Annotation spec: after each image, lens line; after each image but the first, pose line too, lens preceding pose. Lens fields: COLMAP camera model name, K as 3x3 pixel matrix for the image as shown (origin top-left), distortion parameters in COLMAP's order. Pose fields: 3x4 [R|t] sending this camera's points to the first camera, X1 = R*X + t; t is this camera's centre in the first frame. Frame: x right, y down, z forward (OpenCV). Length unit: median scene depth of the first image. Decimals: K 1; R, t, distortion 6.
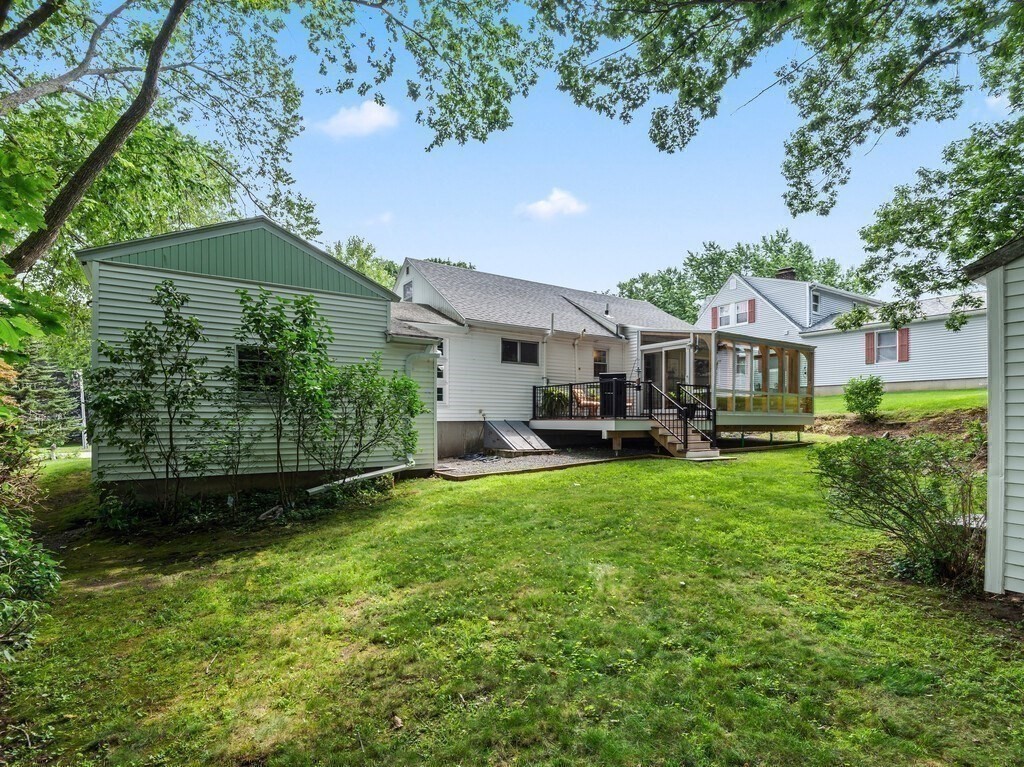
lens RADIAL K [[546.9, 0, 512.0], [0, 546.9, 383.5], [0, 0, 1]] dist [0.056886, -0.031479]
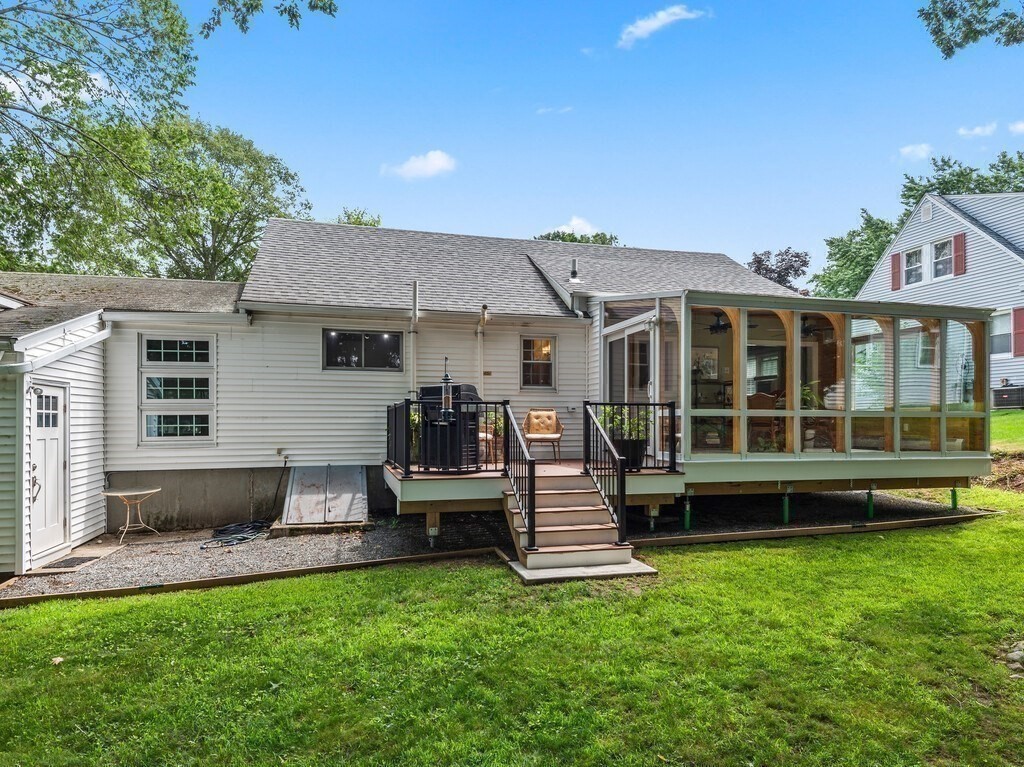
lens RADIAL K [[635.2, 0, 512.0], [0, 635.2, 383.5], [0, 0, 1]] dist [-0.005617, -0.004527]
pose [[0.937778, -0.025888, -0.346269, 0.368149], [0.026778, 0.999639, -0.002214, -0.013990], [0.346202, -0.007196, 0.938132, 0.367994]]
